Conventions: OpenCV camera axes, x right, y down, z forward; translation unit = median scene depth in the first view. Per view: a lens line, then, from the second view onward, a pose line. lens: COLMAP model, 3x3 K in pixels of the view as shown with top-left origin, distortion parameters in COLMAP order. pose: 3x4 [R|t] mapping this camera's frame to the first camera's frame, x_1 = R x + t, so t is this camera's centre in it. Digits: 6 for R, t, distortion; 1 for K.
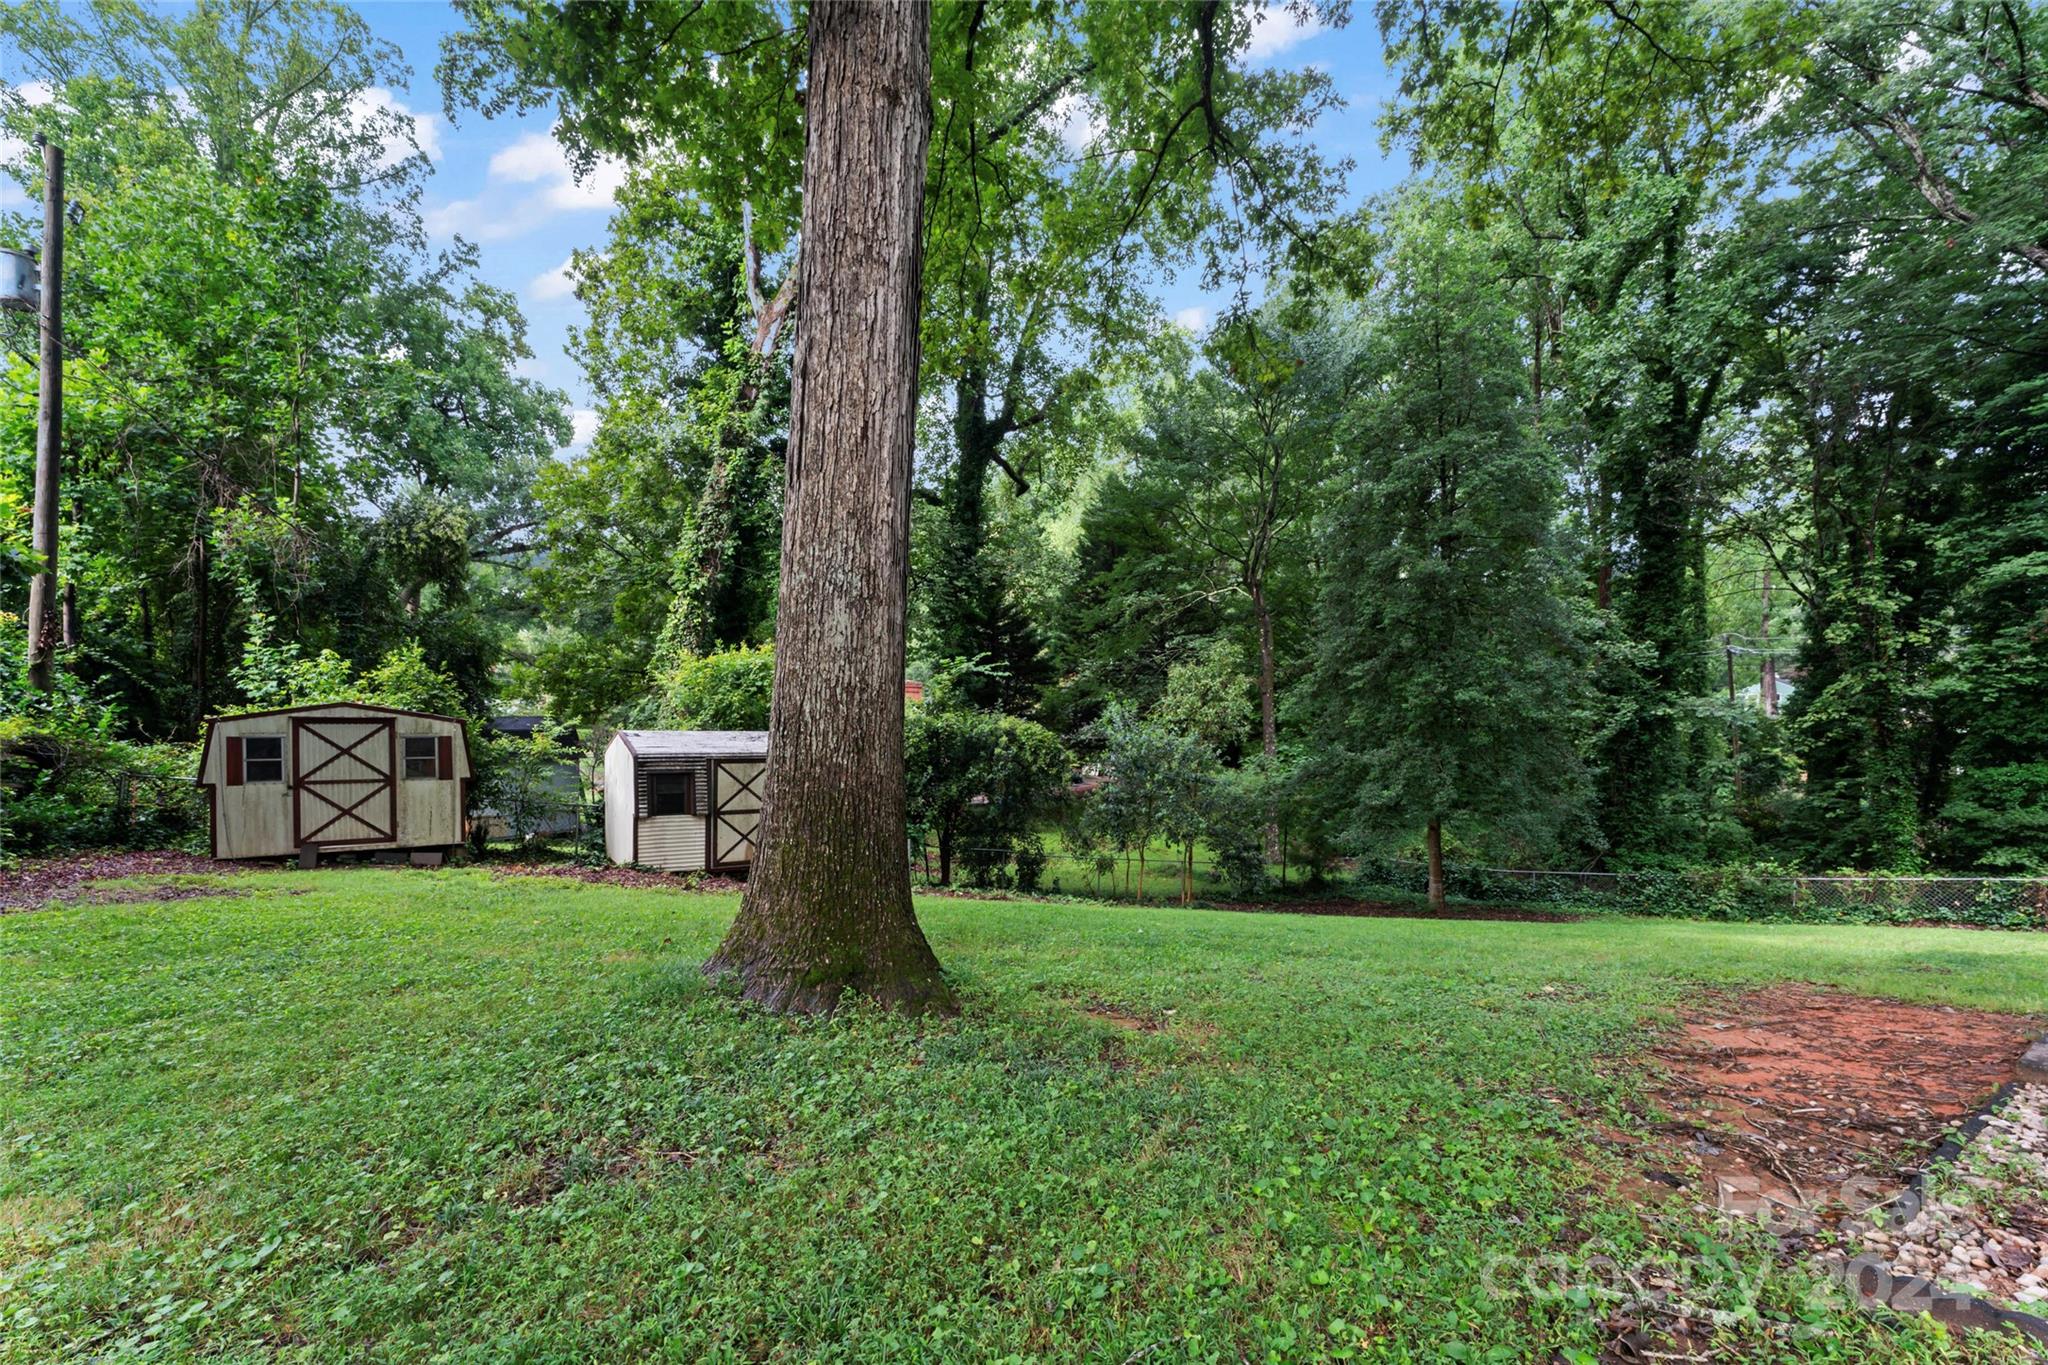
lens RADIAL K [[829.6, 0, 1023.9], [0, 829.6, 731.4], [0, 0, 1]] dist [-0.001711, -0.000270]
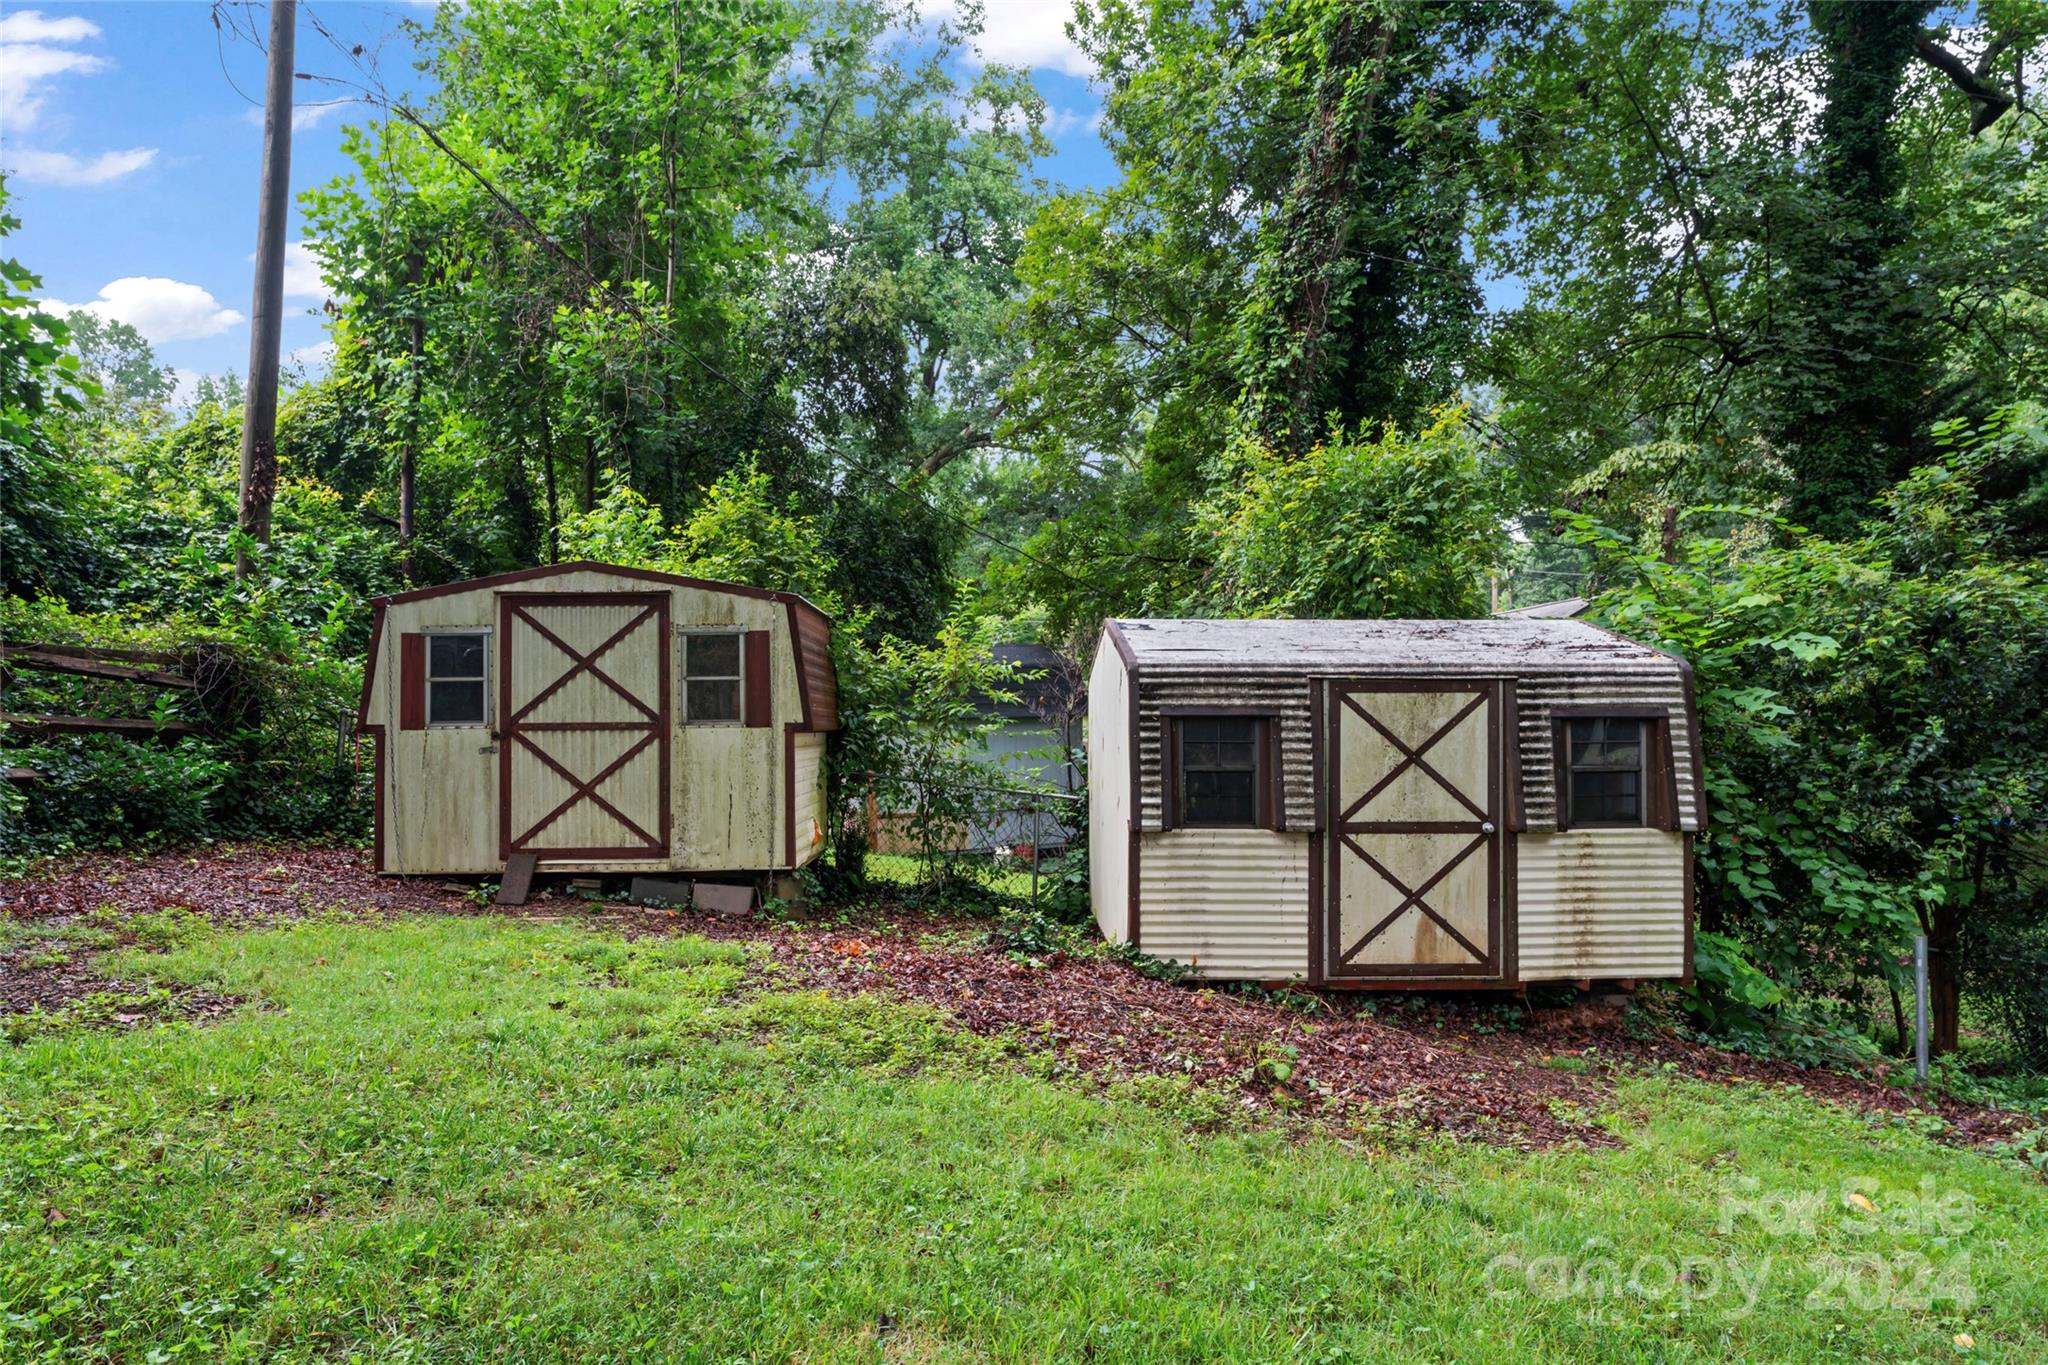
lens RADIAL K [[1261.9, 0, 1026.1], [0, 1261.9, 711.4], [0, 0, 1]] dist [0.006530, 0.000838]
pose [[0.838566, -0.003709, -0.544788, -0.195743], [0.007099, 0.999966, 0.004118, 0.047170], [0.544754, -0.007321, 0.838564, 0.492838]]
